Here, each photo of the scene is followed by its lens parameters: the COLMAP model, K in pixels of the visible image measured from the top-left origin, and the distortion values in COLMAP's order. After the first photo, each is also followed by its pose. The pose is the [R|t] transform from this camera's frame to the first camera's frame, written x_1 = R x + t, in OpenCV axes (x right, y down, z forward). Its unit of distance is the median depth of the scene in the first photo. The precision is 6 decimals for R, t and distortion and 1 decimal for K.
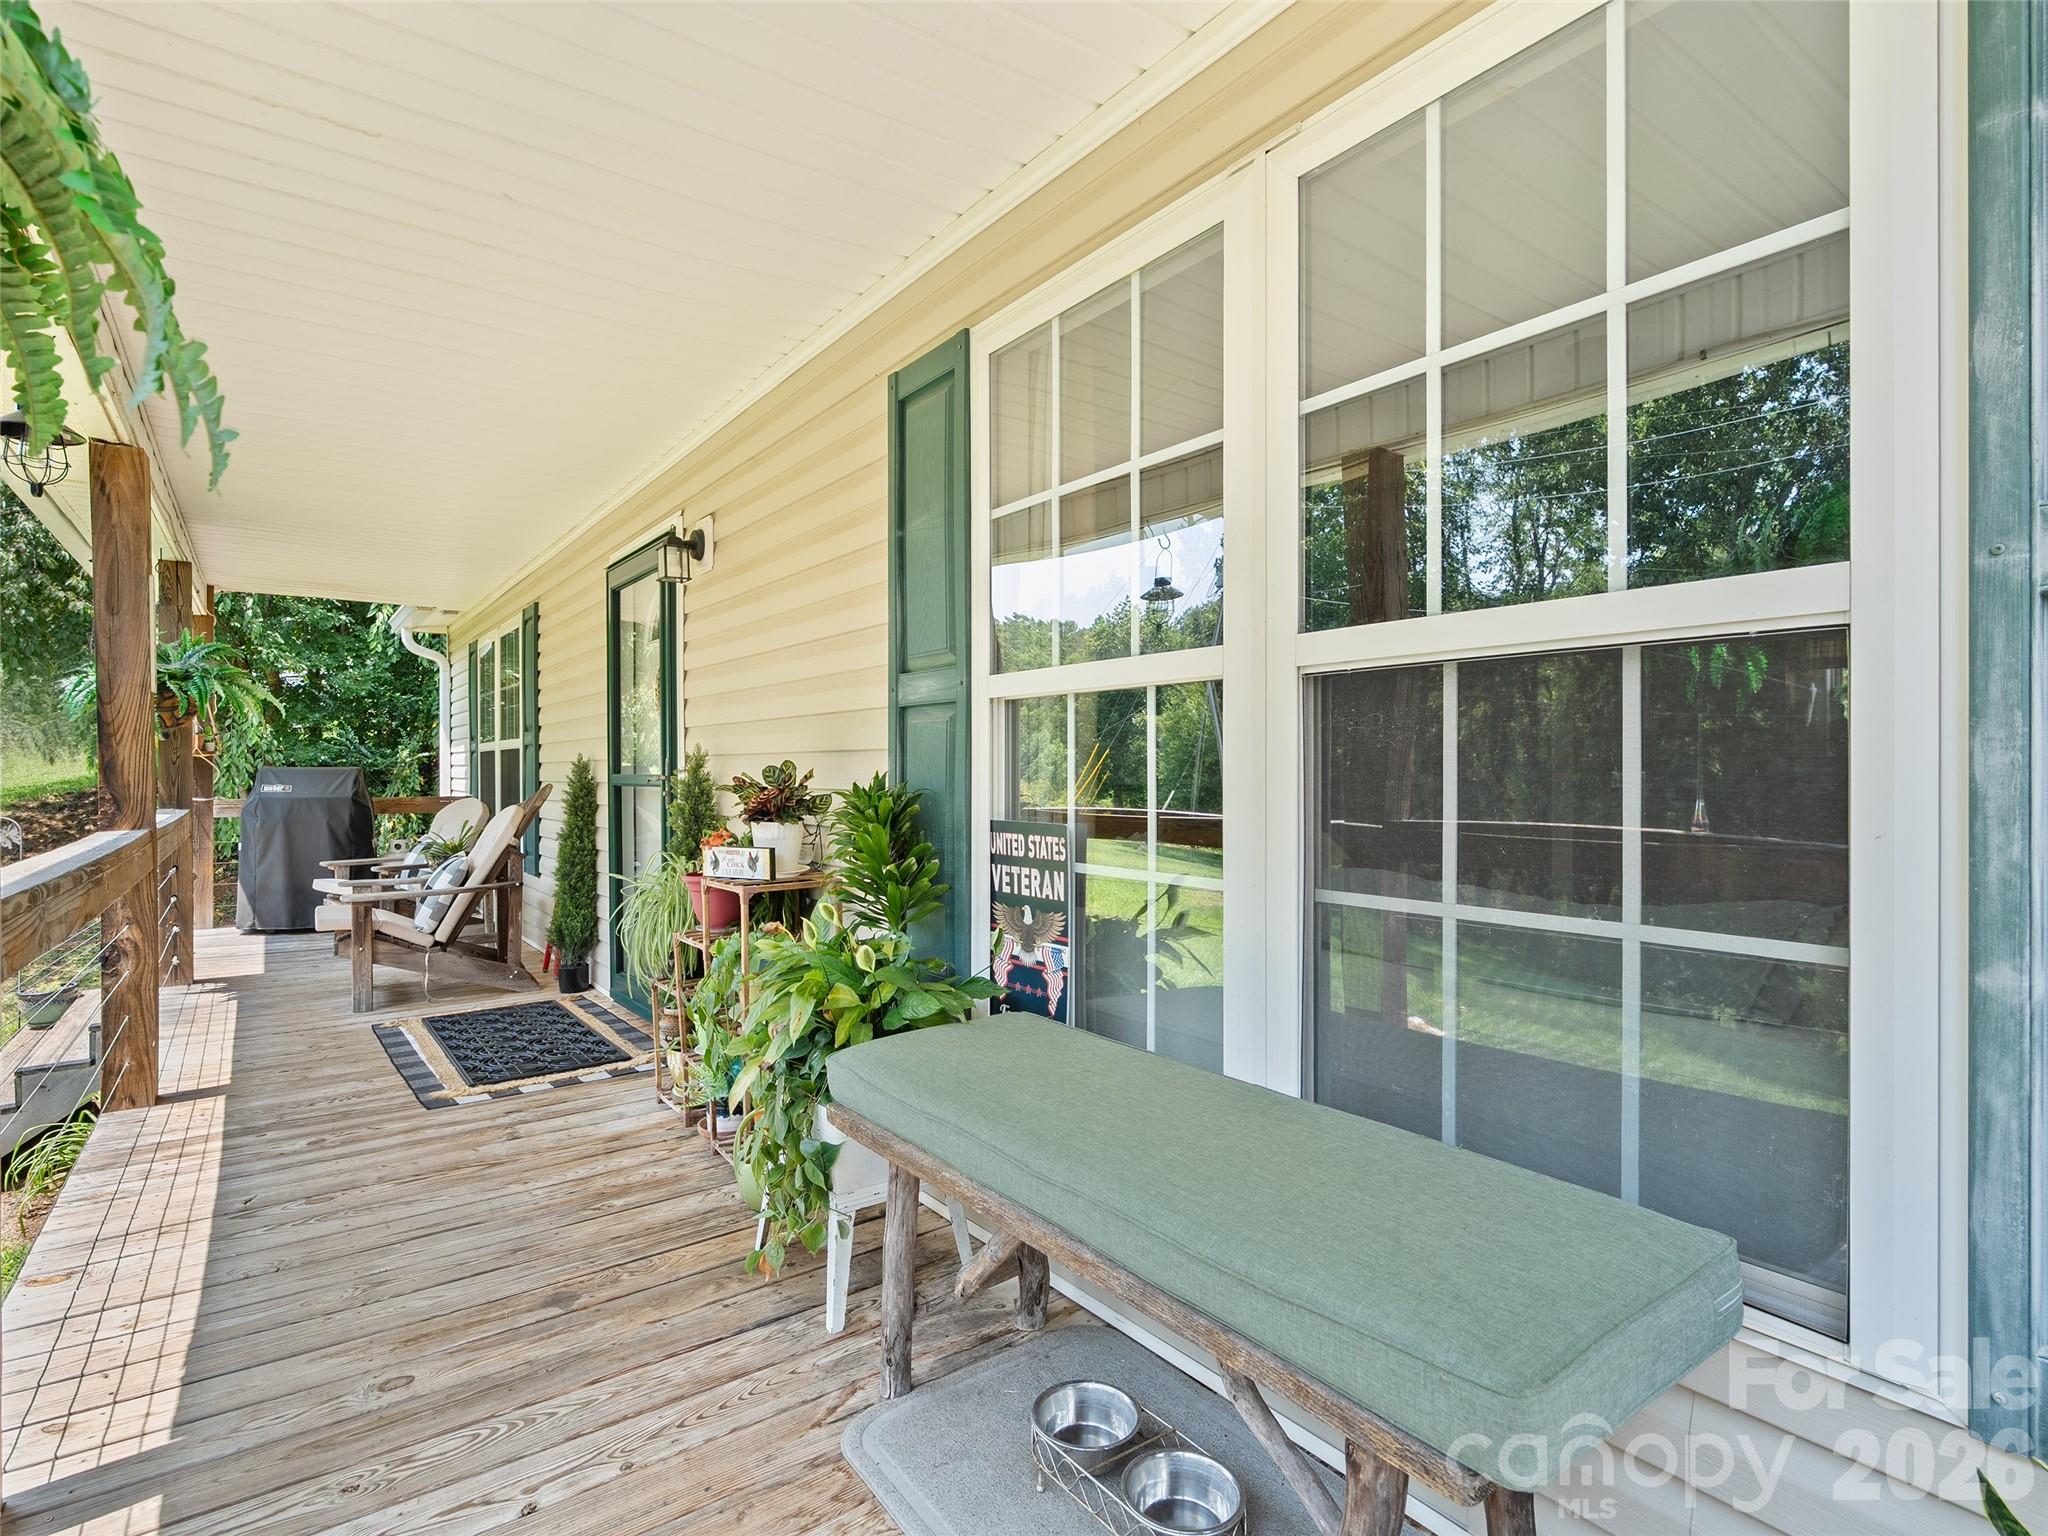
lens RADIAL K [[1032.4, 0, 1017.5], [0, 1032.4, 765.4], [0, 0, 1]] dist [-0.011762, 0.001447]
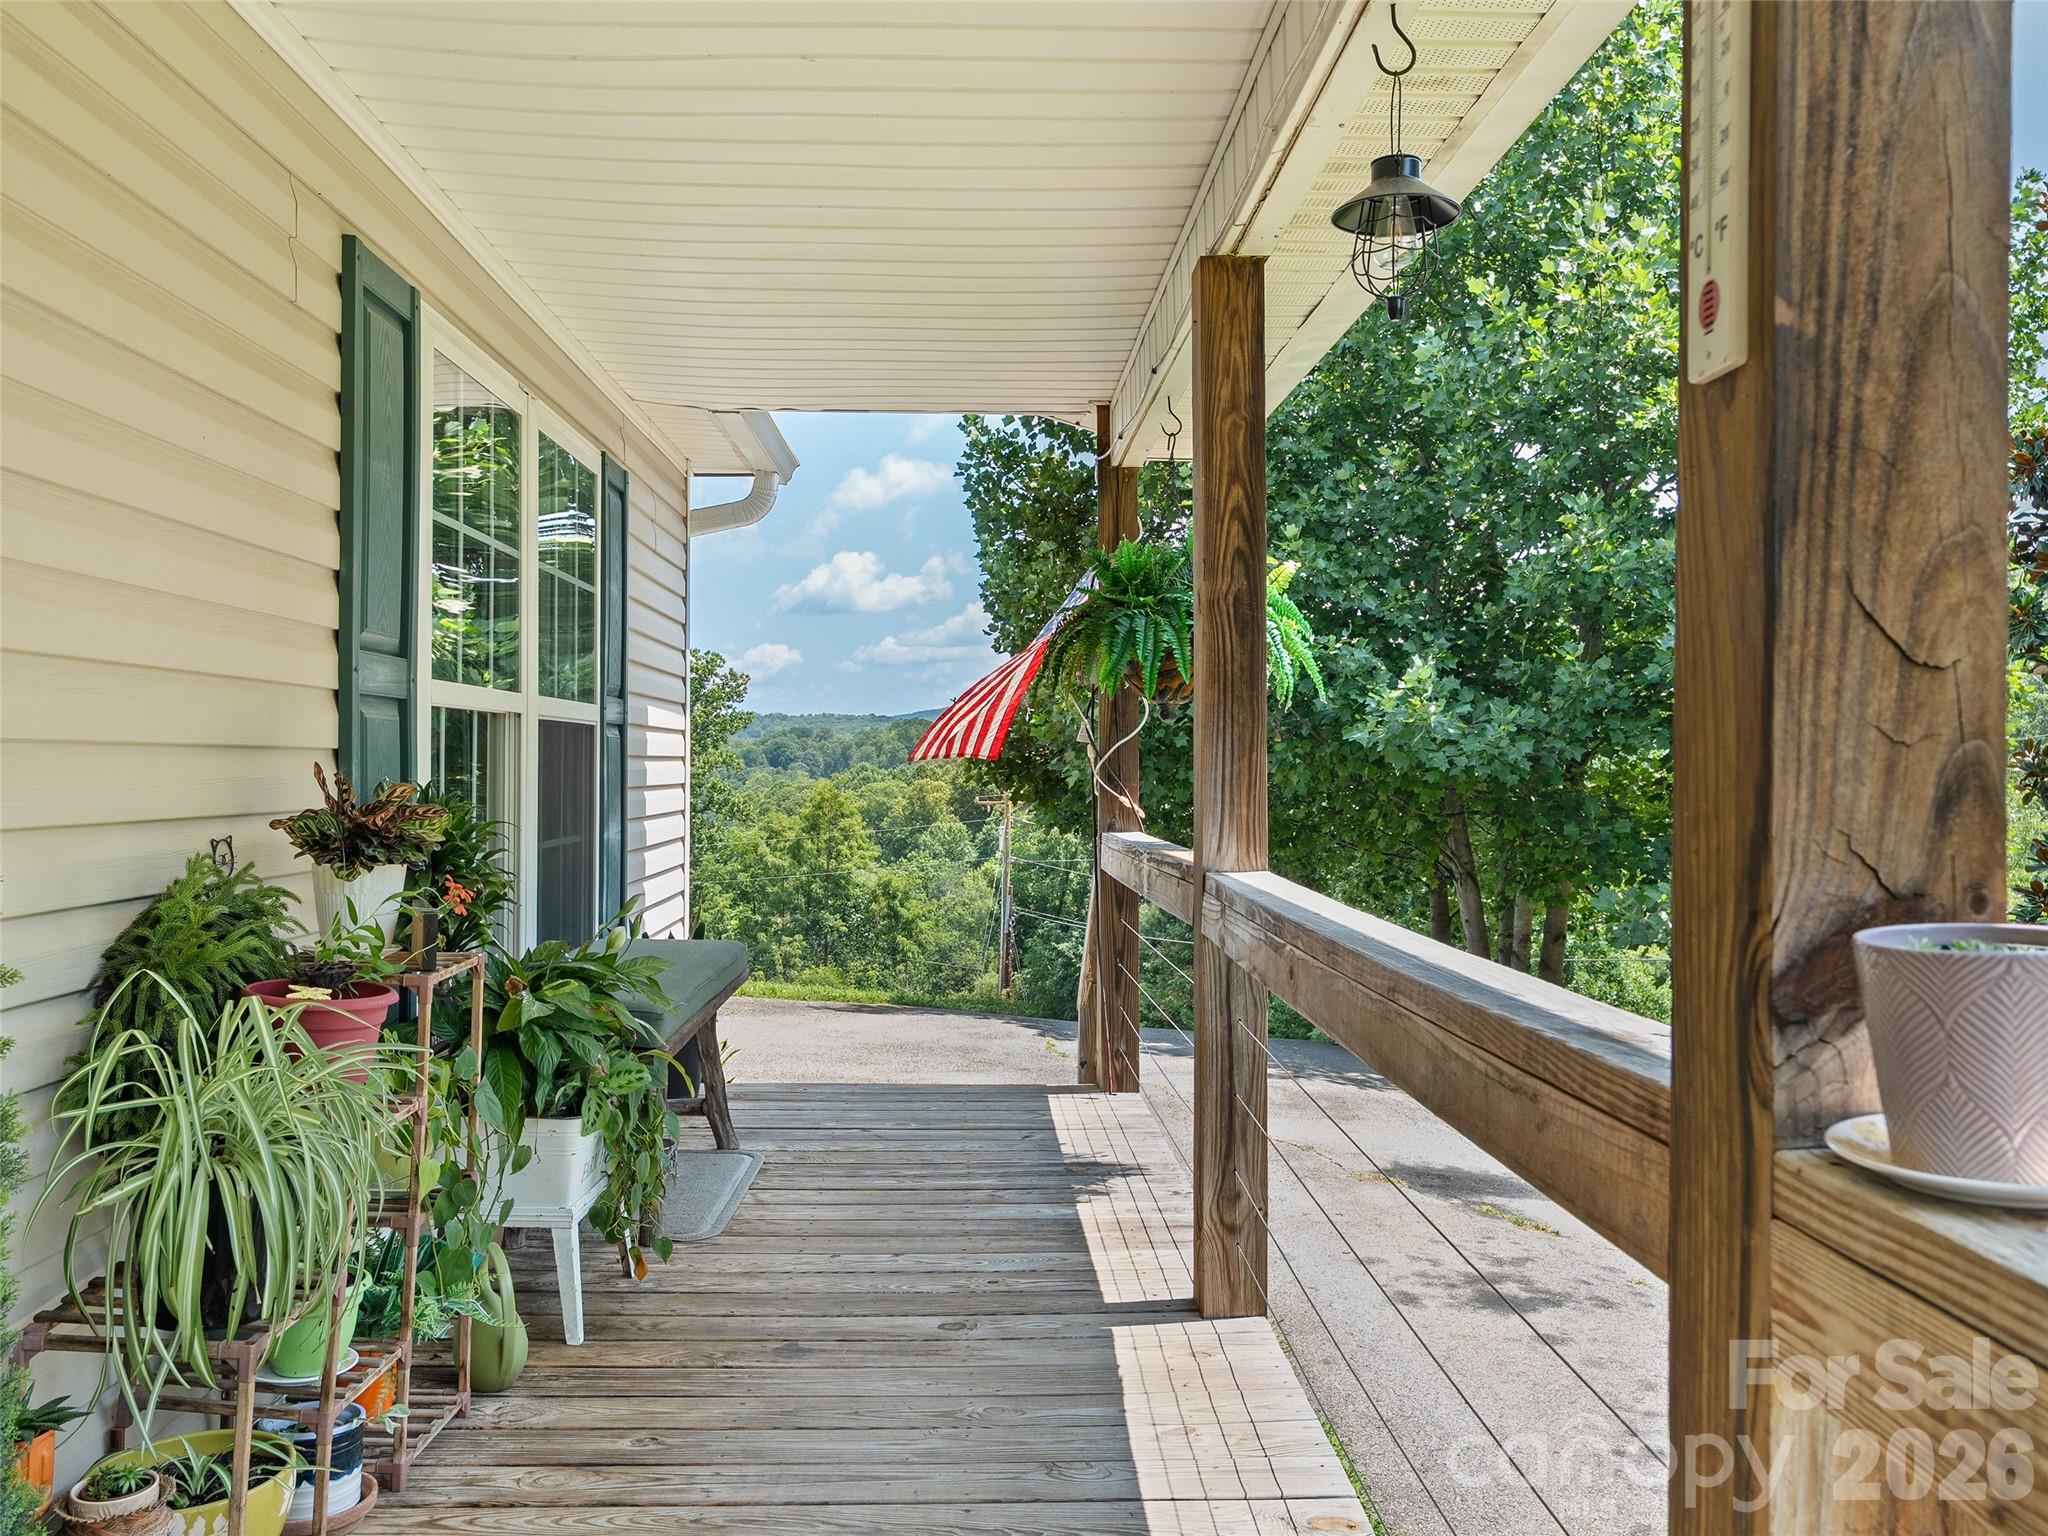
lens RADIAL K [[1498.8, 0, 1024.0], [0, 1498.8, 768.0], [0, 0, 1]] dist [0.000083, -0.000005]
pose [[-0.826490, -0.000109, 0.562952, -1.451915], [-0.001884, 0.999995, -0.002572, -0.003804], [-0.562949, -0.003186, -0.826486, 2.106190]]
